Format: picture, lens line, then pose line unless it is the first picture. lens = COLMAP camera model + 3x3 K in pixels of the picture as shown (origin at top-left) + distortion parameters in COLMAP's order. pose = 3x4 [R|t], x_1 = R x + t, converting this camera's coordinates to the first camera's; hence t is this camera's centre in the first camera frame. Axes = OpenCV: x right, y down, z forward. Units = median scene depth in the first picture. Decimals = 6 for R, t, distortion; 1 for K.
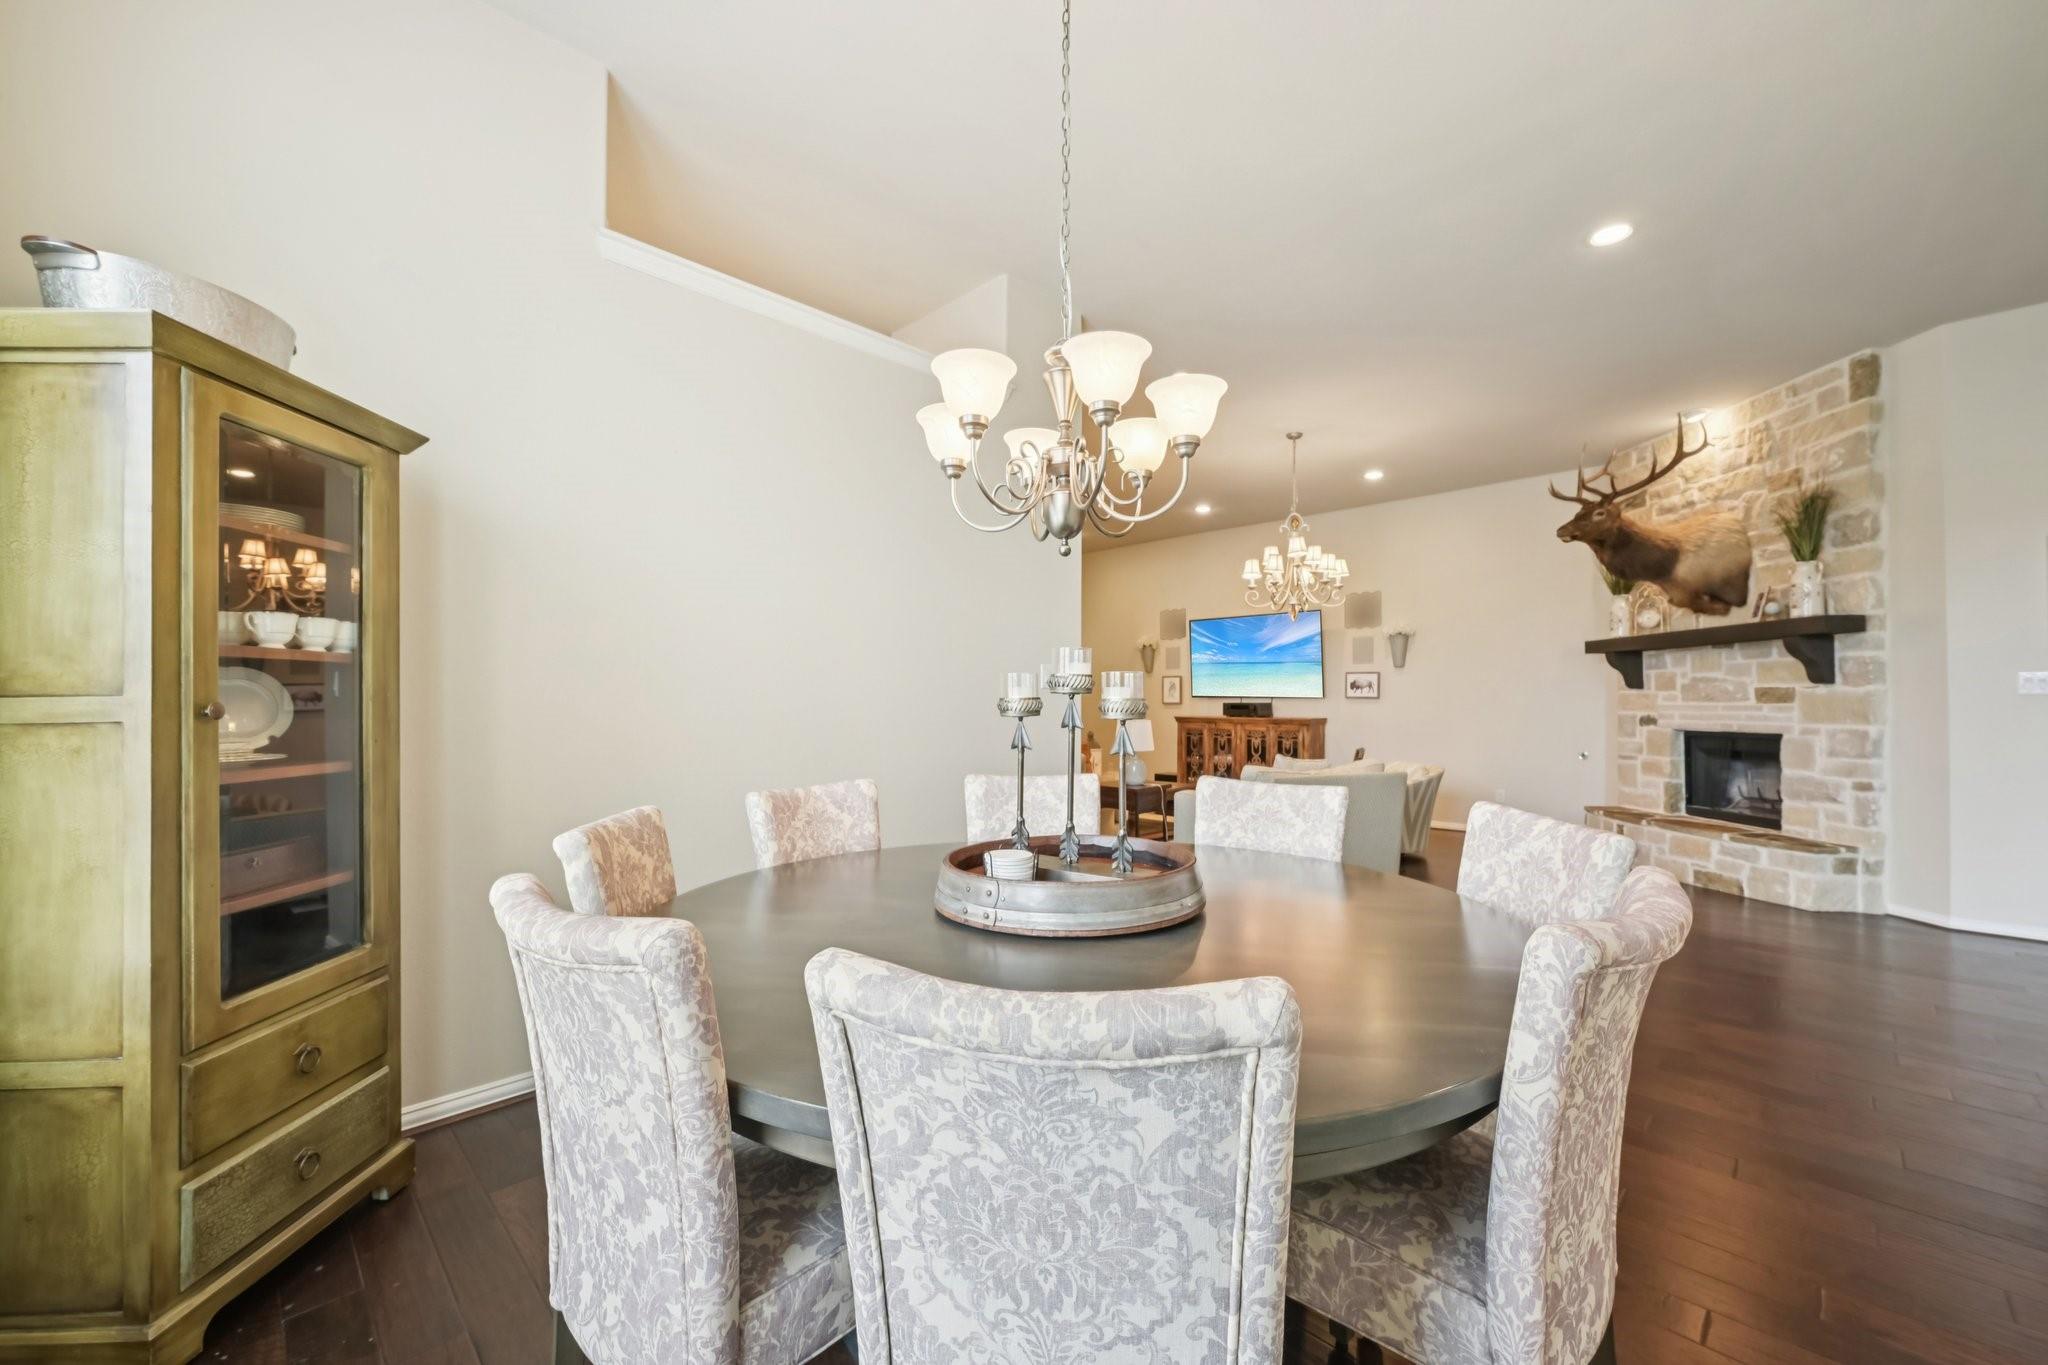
lens RADIAL K [[809.1, 0, 1026.5], [0, 809.1, 690.3], [0, 0, 1]] dist [-0.000933, -0.000094]
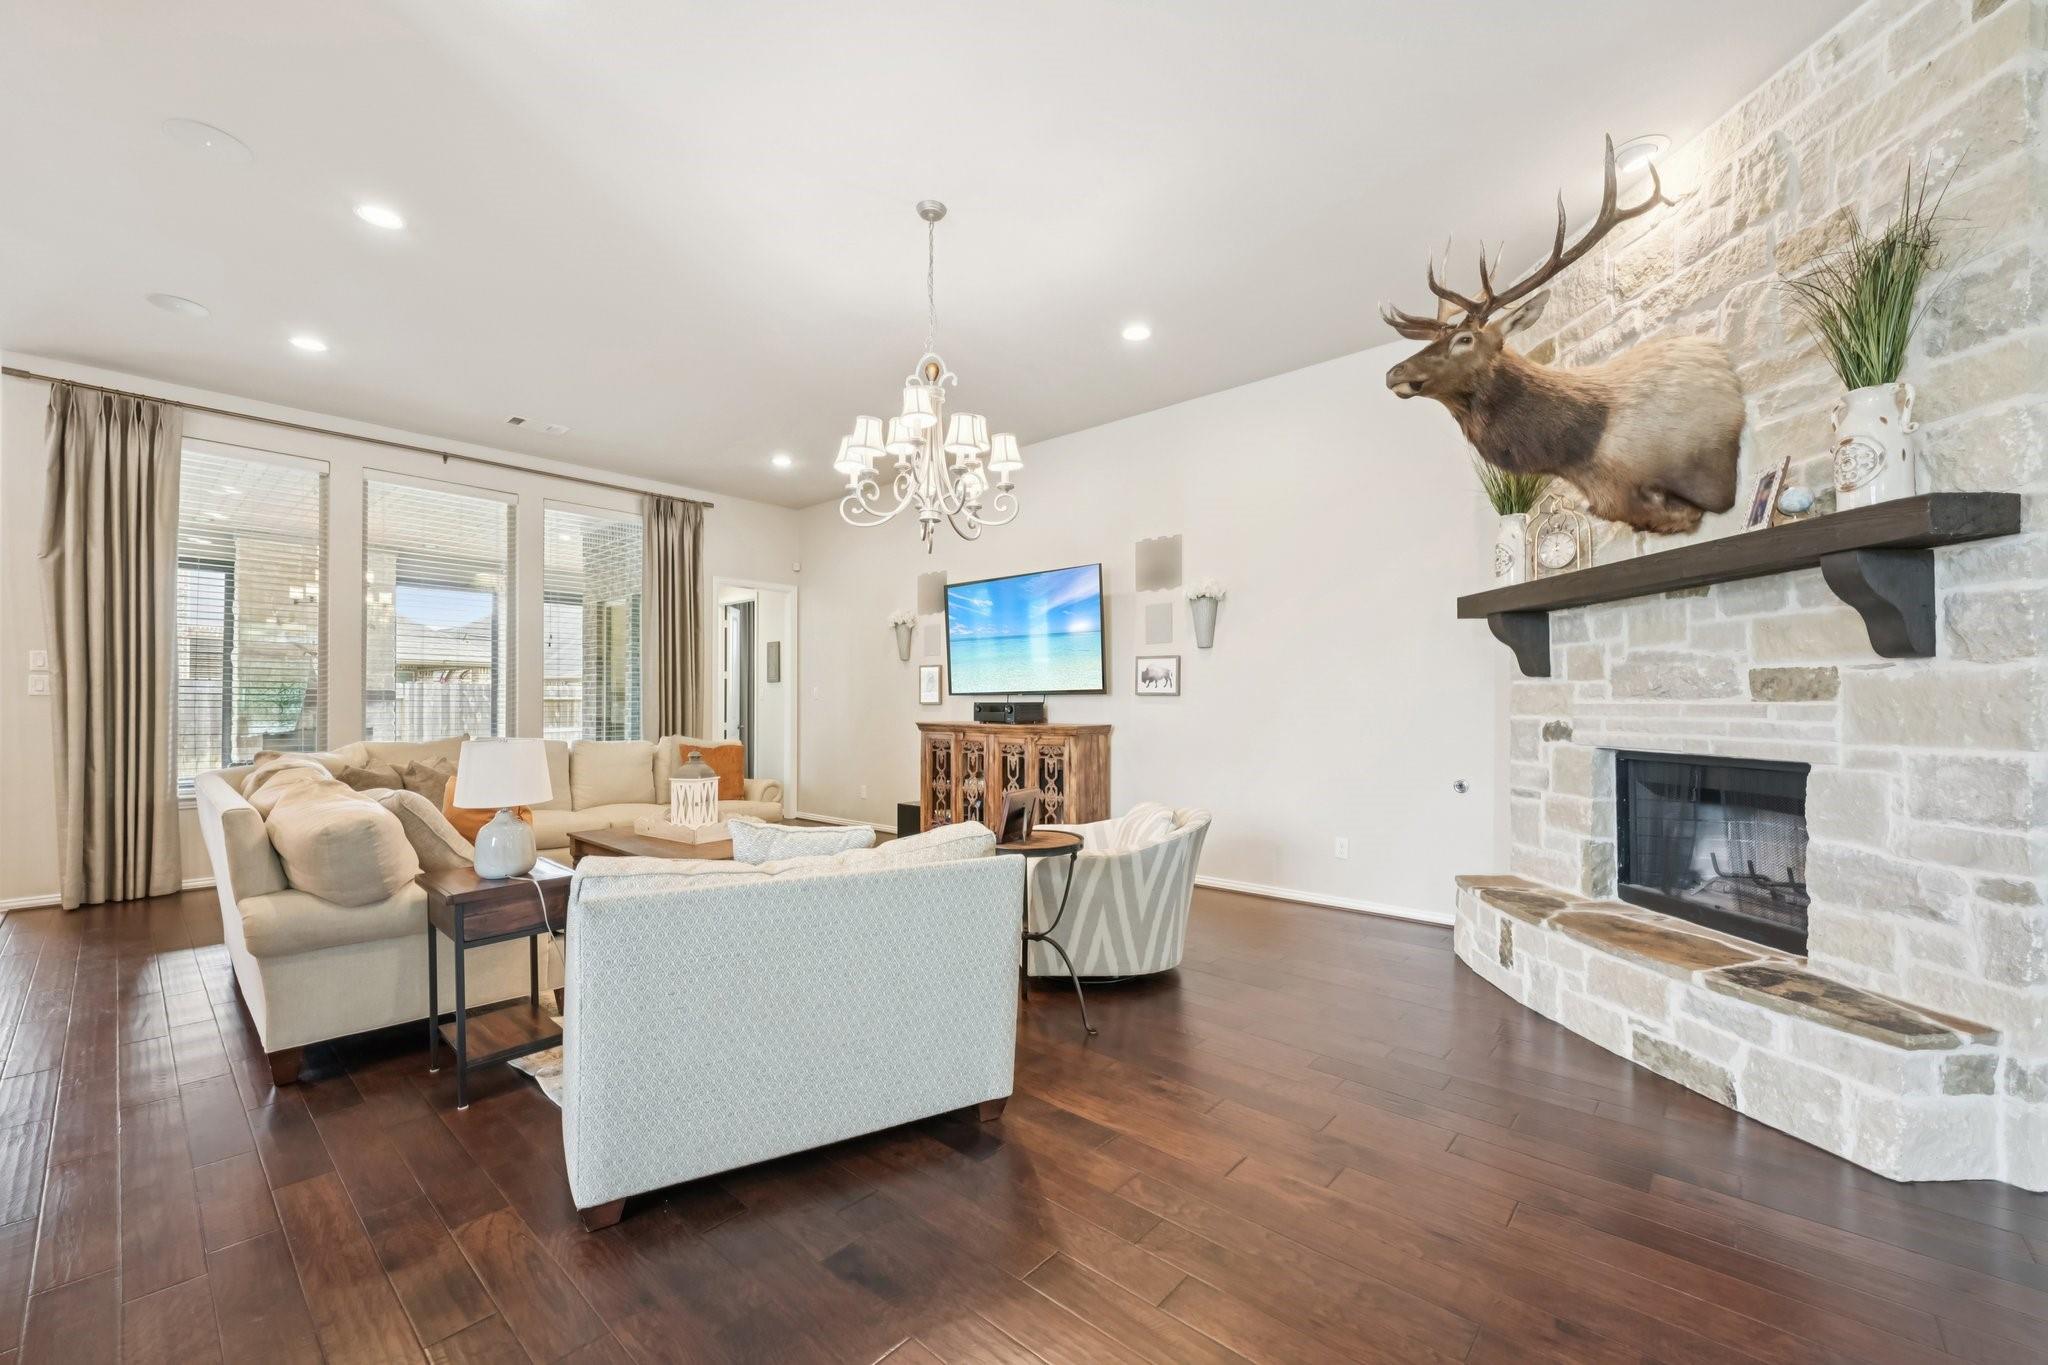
lens RADIAL K [[815.1, 0, 1025.7], [0, 815.1, 695.9], [0, 0, 1]] dist [-0.003428, 0.000140]
pose [[0.998588, -0.002655, 0.053062, 0.412793], [0.002311, 0.999976, 0.006550, 0.008445], [-0.053078, -0.006418, 0.998570, 0.505883]]
